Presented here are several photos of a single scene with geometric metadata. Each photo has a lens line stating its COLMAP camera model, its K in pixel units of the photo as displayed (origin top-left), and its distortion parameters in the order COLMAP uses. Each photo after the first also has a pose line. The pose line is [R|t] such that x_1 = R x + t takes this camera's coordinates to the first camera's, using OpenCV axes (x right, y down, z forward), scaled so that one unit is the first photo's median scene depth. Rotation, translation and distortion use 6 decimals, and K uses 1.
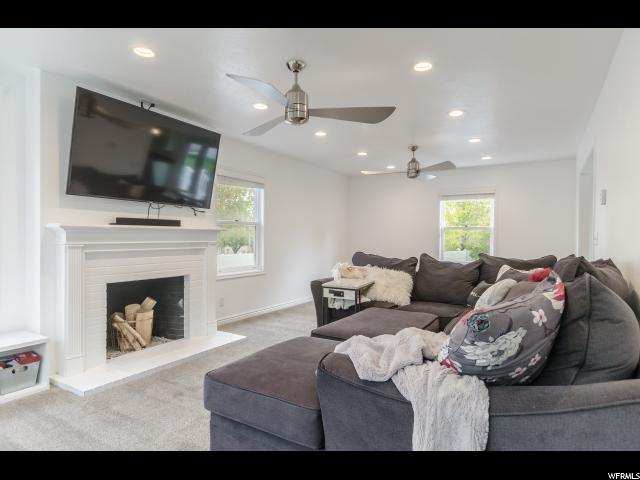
lens RADIAL K [[374.1, 0, 320.0], [0, 374.1, 240.0], [0, 0, 1]] dist [-0.002254, -0.000464]
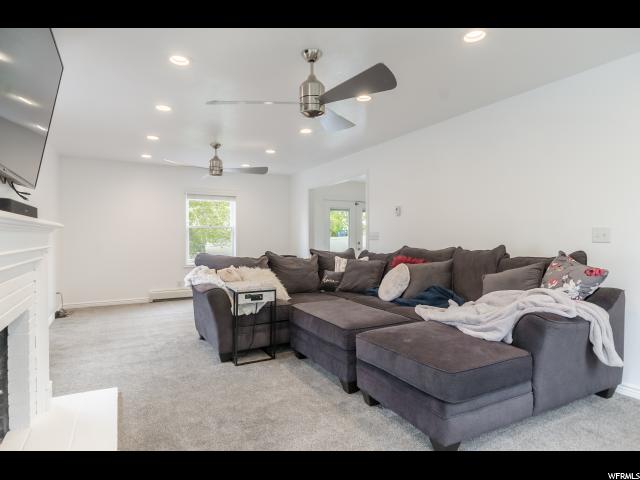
lens RADIAL K [[374.1, 0, 320.0], [0, 374.1, 240.0], [0, 0, 1]] dist [-0.002254, -0.000464]
pose [[0.500549, -0.020087, 0.865475, -0.667892], [0.016127, 0.999774, 0.013876, -0.010294], [-0.865558, 0.007012, 0.500759, 0.386378]]
